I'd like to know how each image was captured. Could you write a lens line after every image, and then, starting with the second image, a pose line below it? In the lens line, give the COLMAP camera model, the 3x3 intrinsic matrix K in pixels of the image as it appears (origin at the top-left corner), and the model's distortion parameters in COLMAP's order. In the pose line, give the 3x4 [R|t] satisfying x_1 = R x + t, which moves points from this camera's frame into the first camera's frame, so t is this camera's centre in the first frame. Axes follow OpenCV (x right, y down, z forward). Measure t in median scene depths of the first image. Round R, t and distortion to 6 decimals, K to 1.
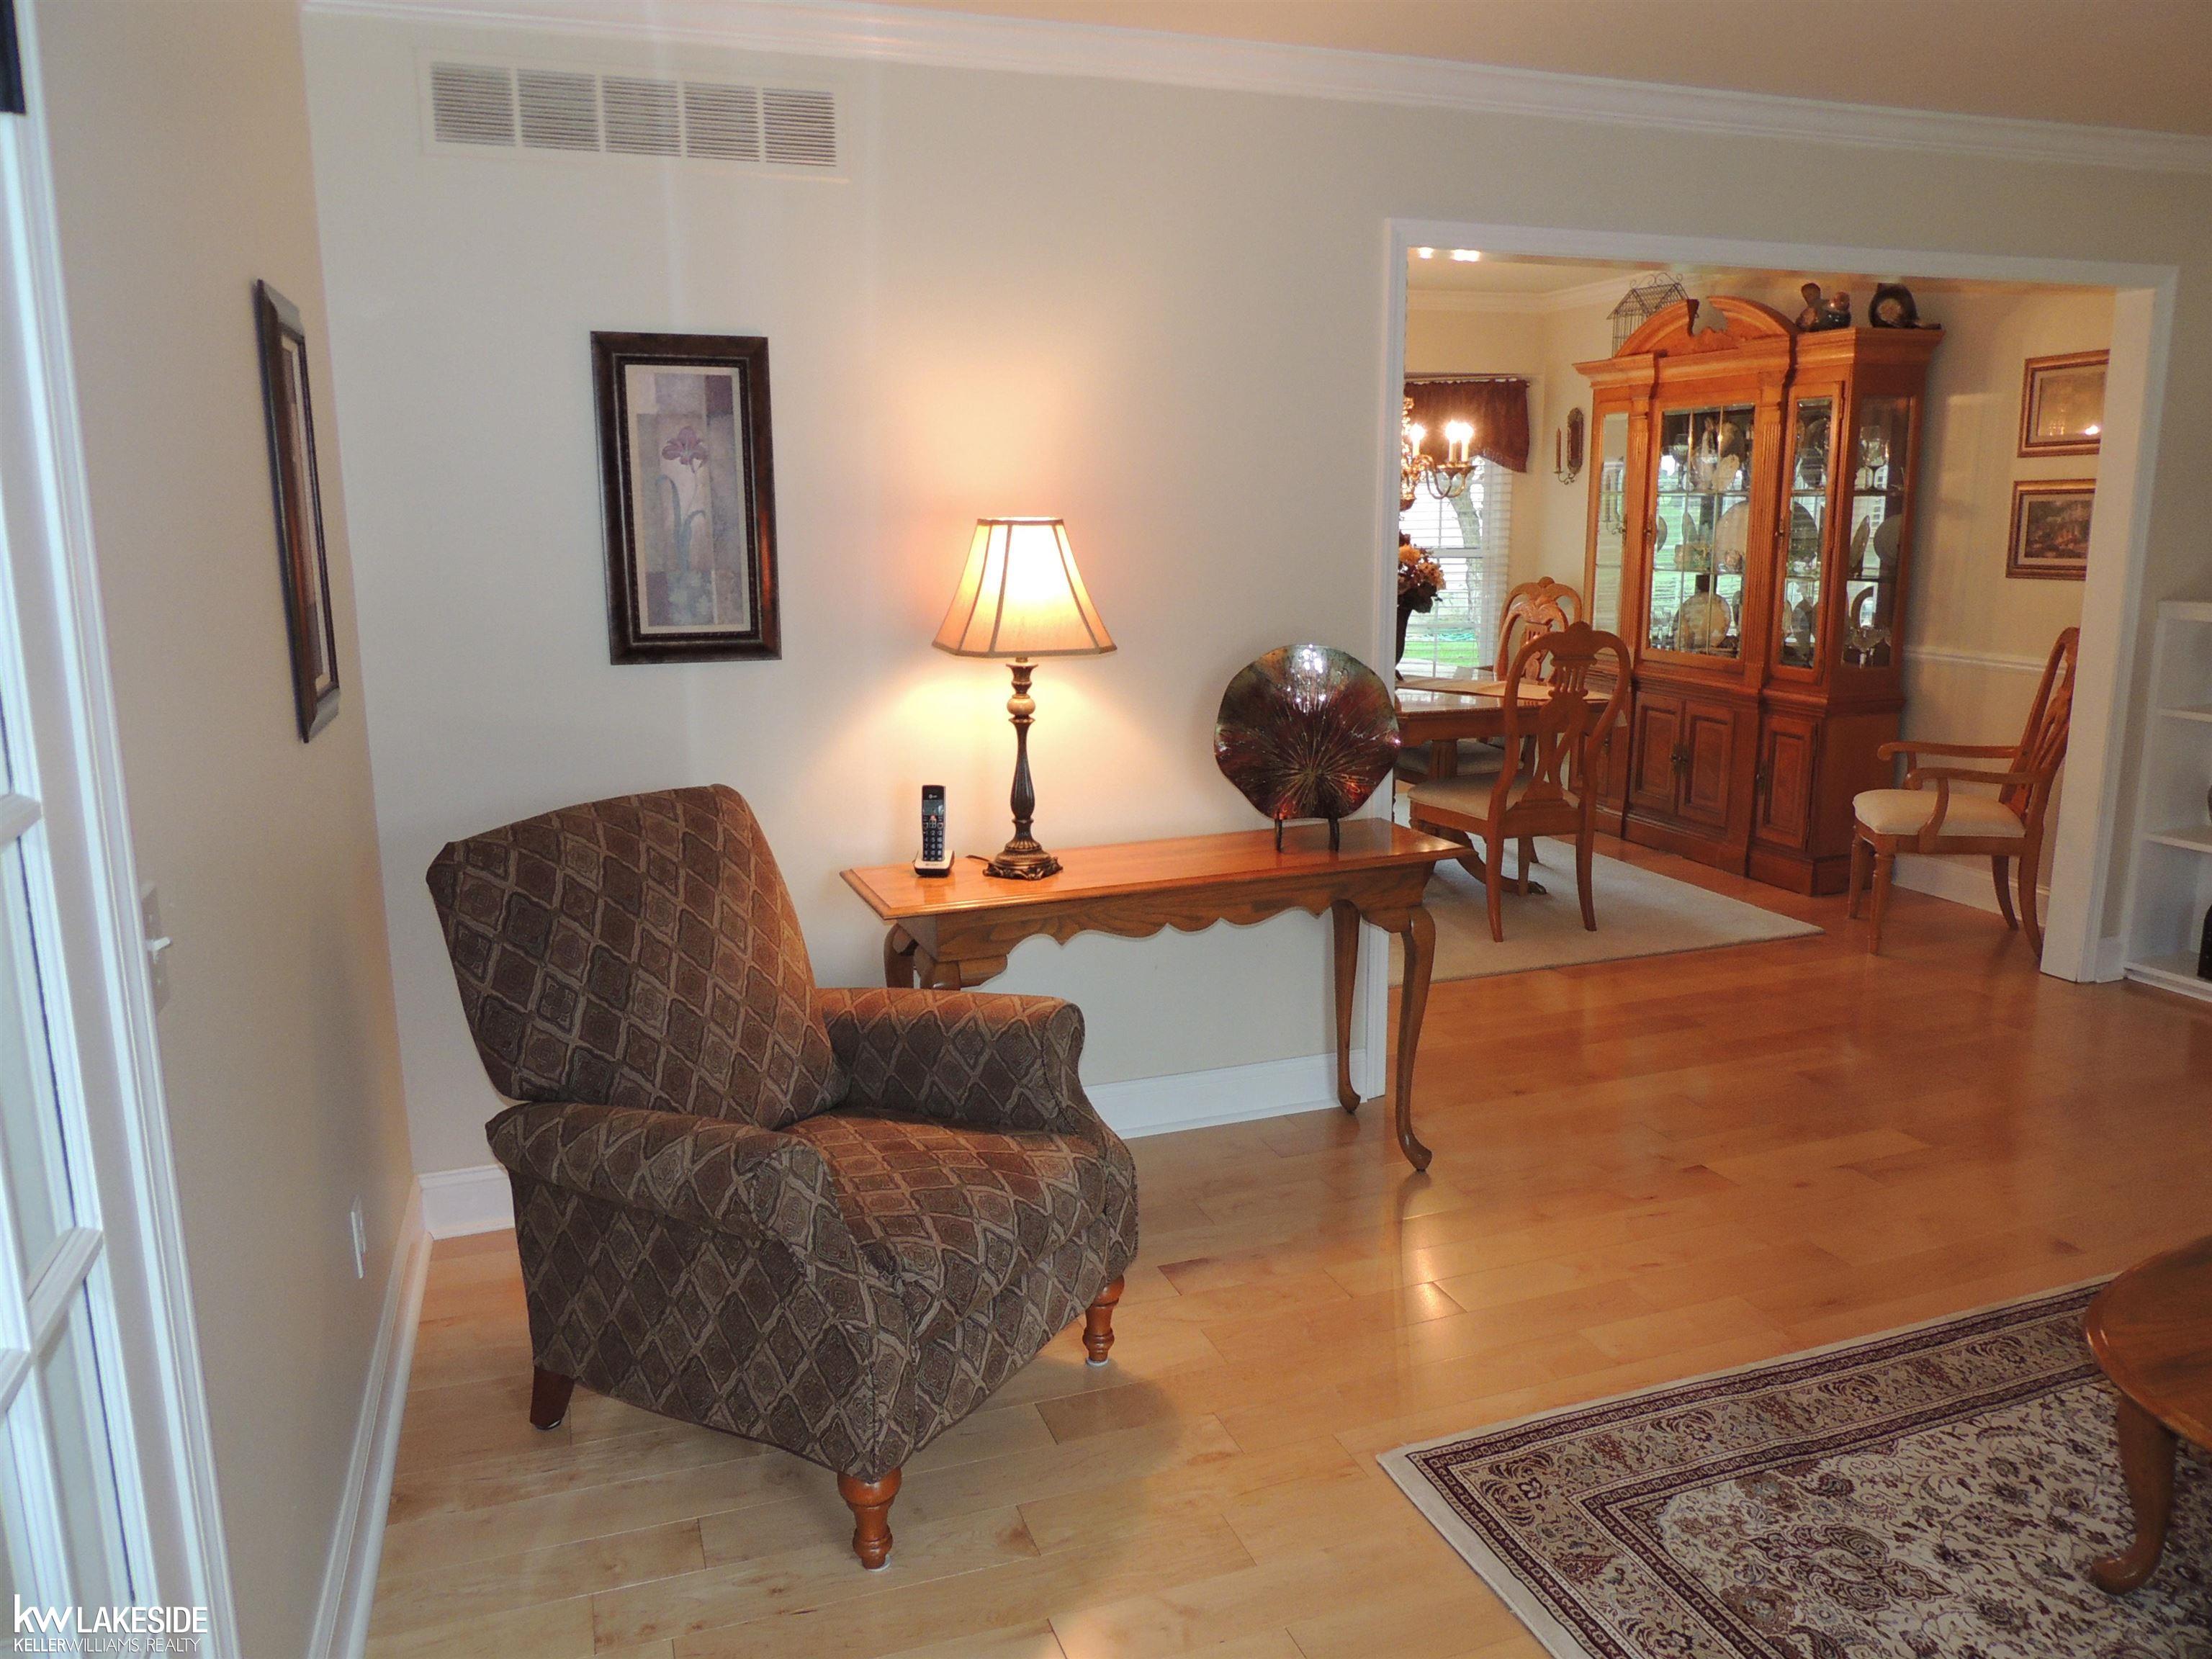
lens RADIAL K [[1571.8, 0, 1127.2], [0, 1571.8, 821.5], [0, 0, 1]] dist [-0.024261, 0.002004]
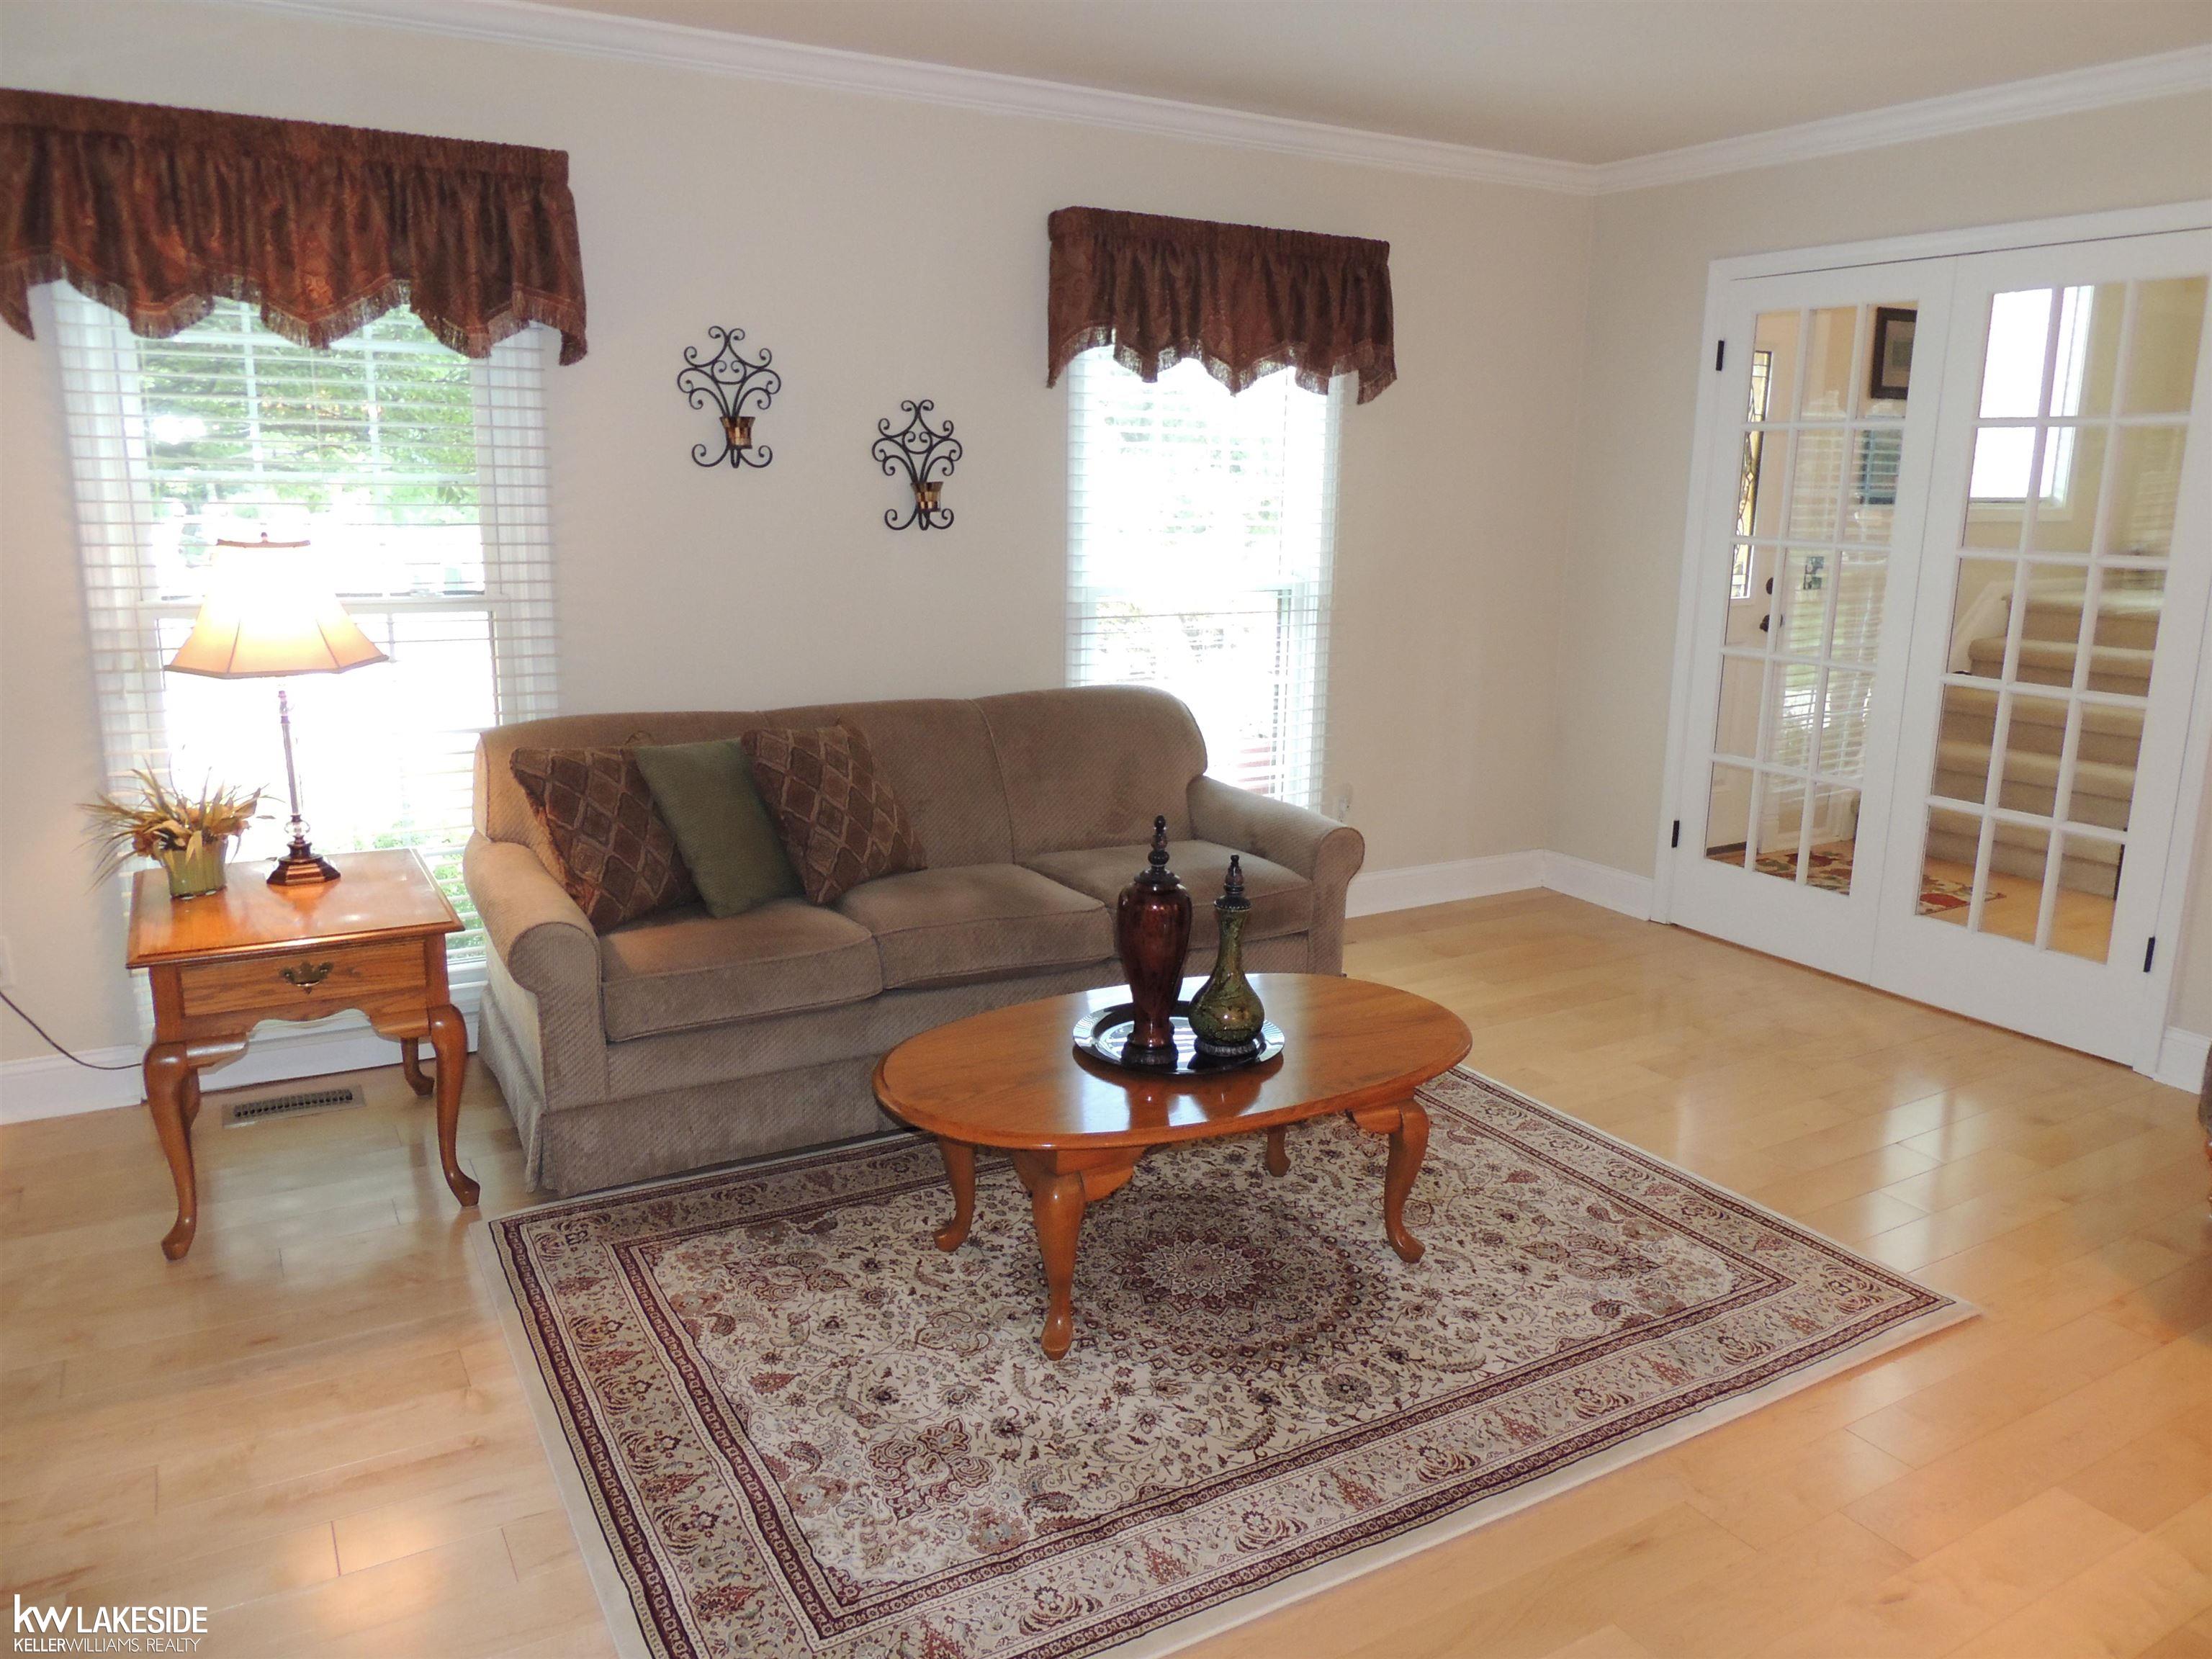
lens RADIAL K [[1571.8, 0, 1106.8], [0, 1571.8, 831.3], [0, 0, 1]] dist [-0.024261, 0.002004]
pose [[-0.984477, 0.029791, -0.172965, 0.503238], [-0.043126, 0.914218, 0.402920, -0.181801], [0.170131, 0.404125, -0.898743, 0.913875]]
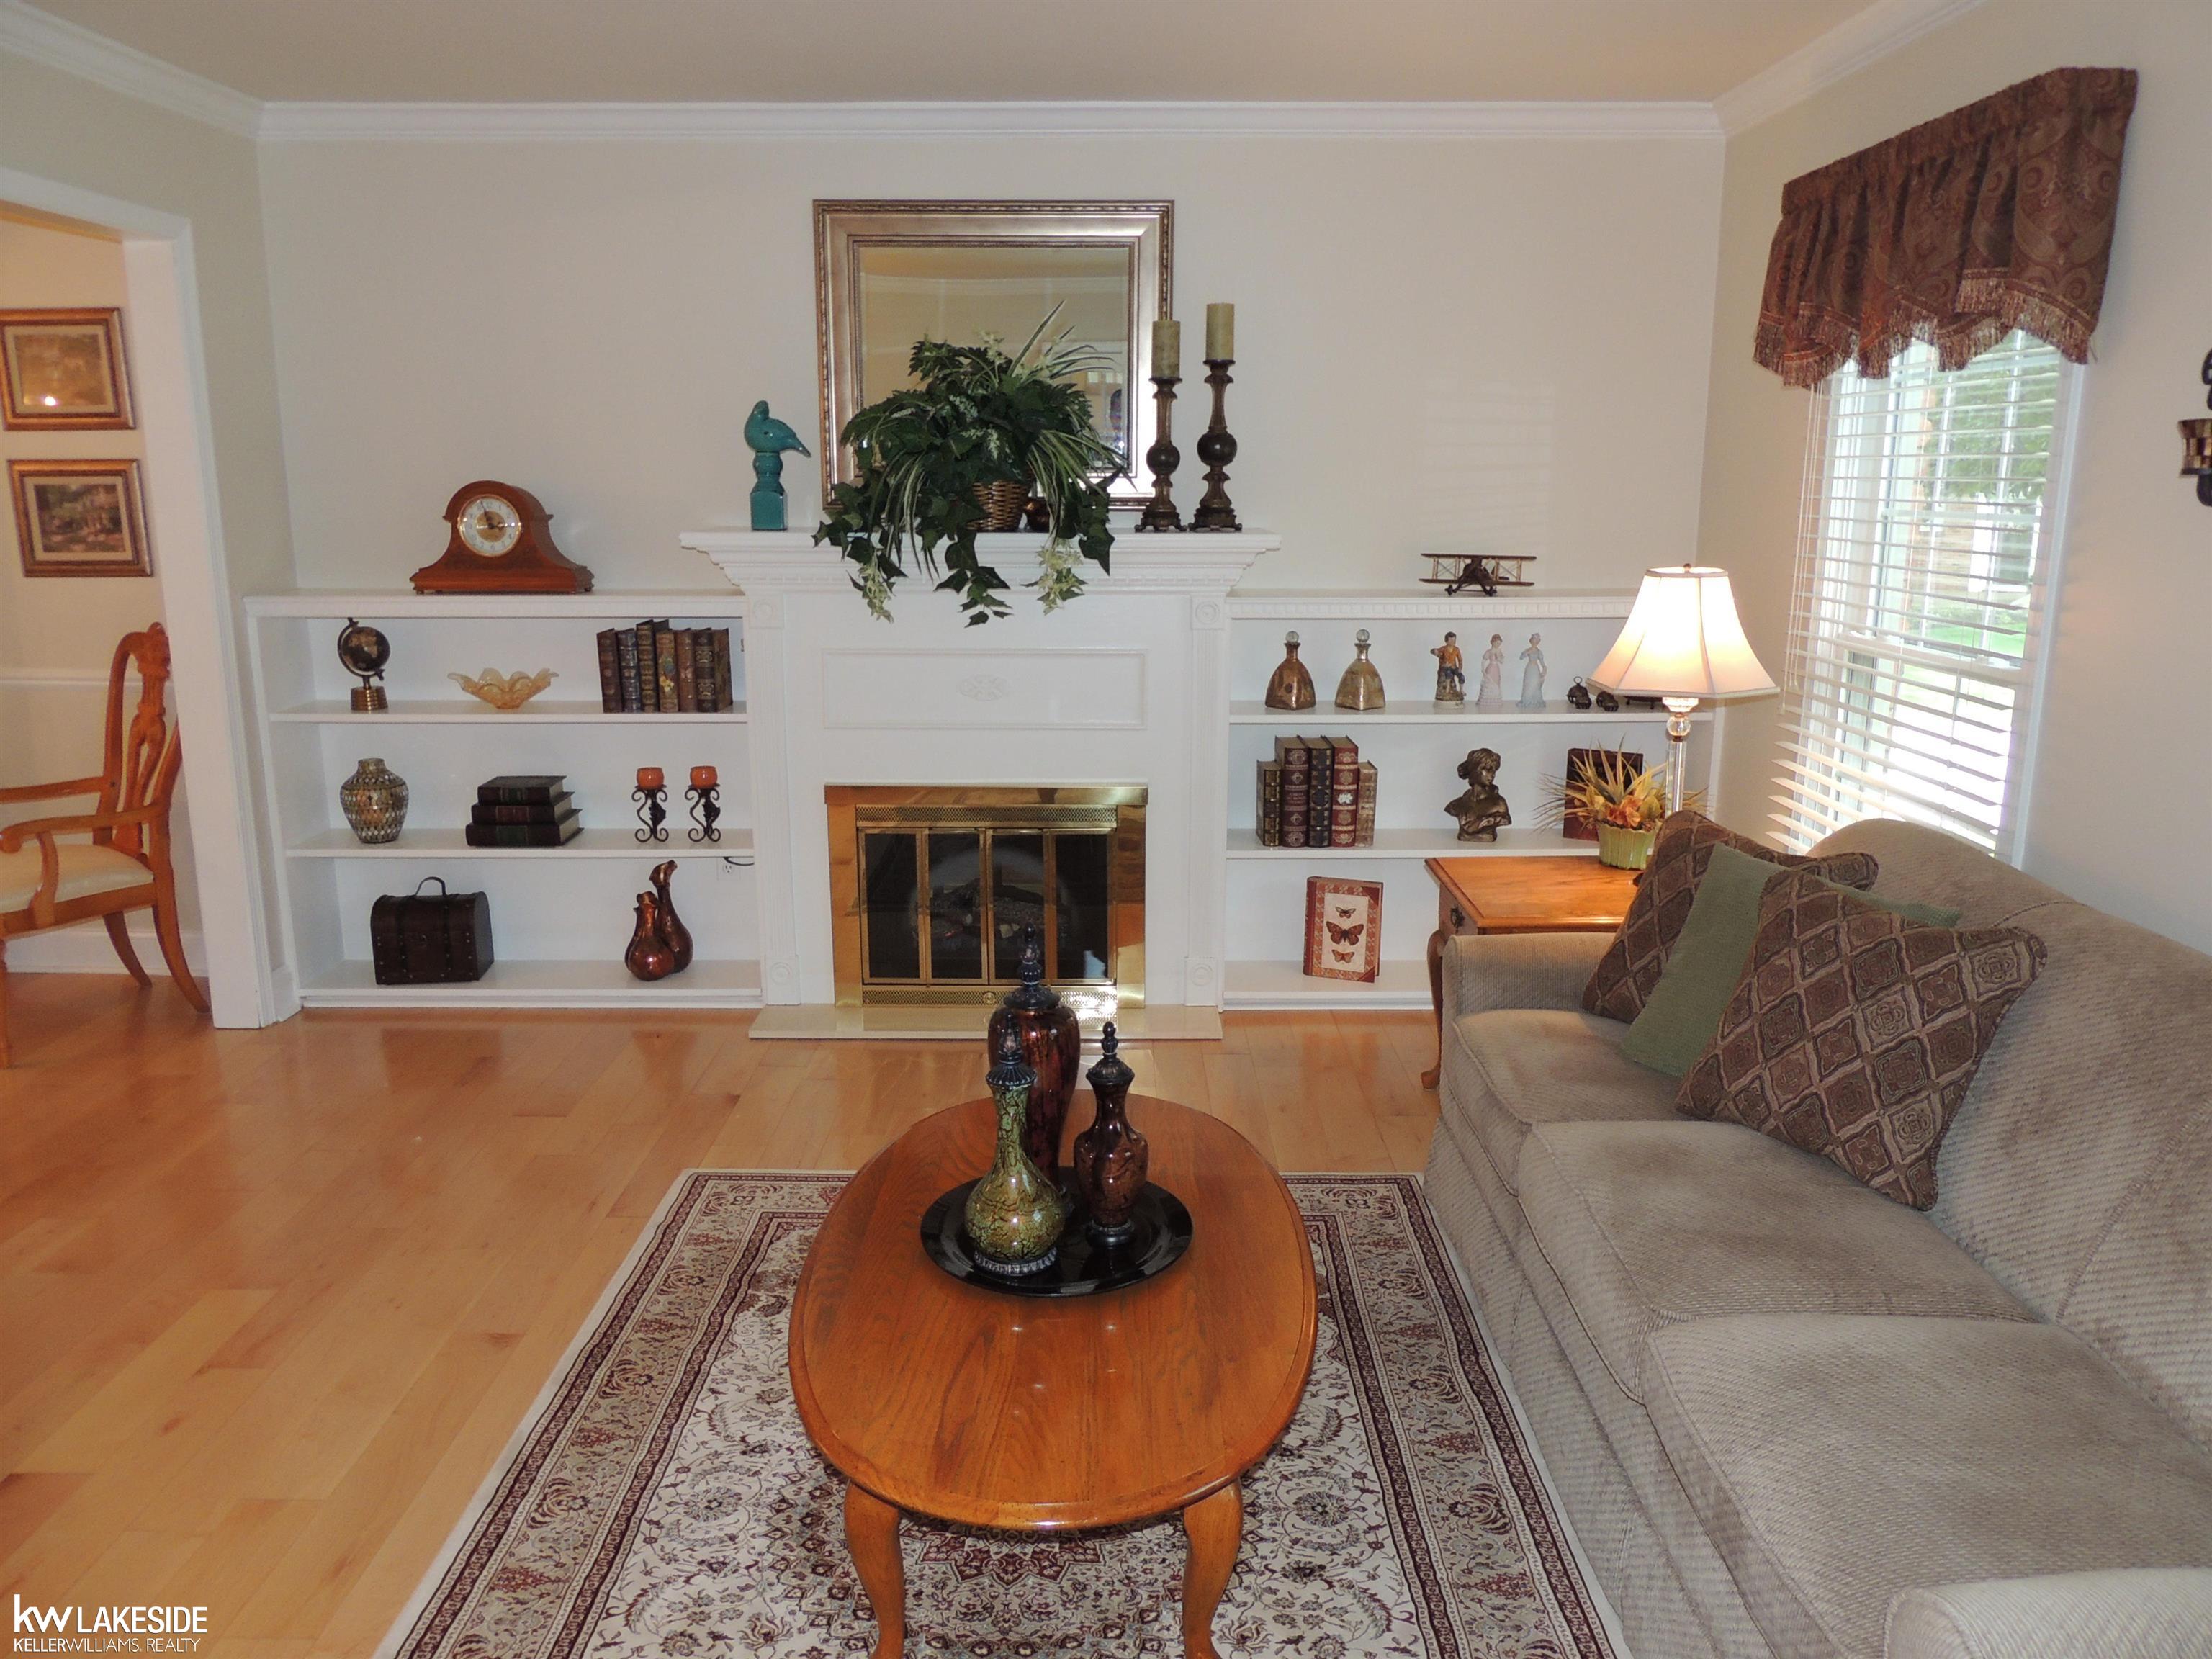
lens RADIAL K [[1571.8, 0, 1124.5], [0, 1571.8, 836.2], [0, 0, 1]] dist [-0.024261, 0.002004]
pose [[0.337731, -0.195116, 0.920797, -0.024577], [0.173982, 0.974361, 0.142653, -0.045618], [-0.925023, 0.112024, 0.363019, 0.210044]]
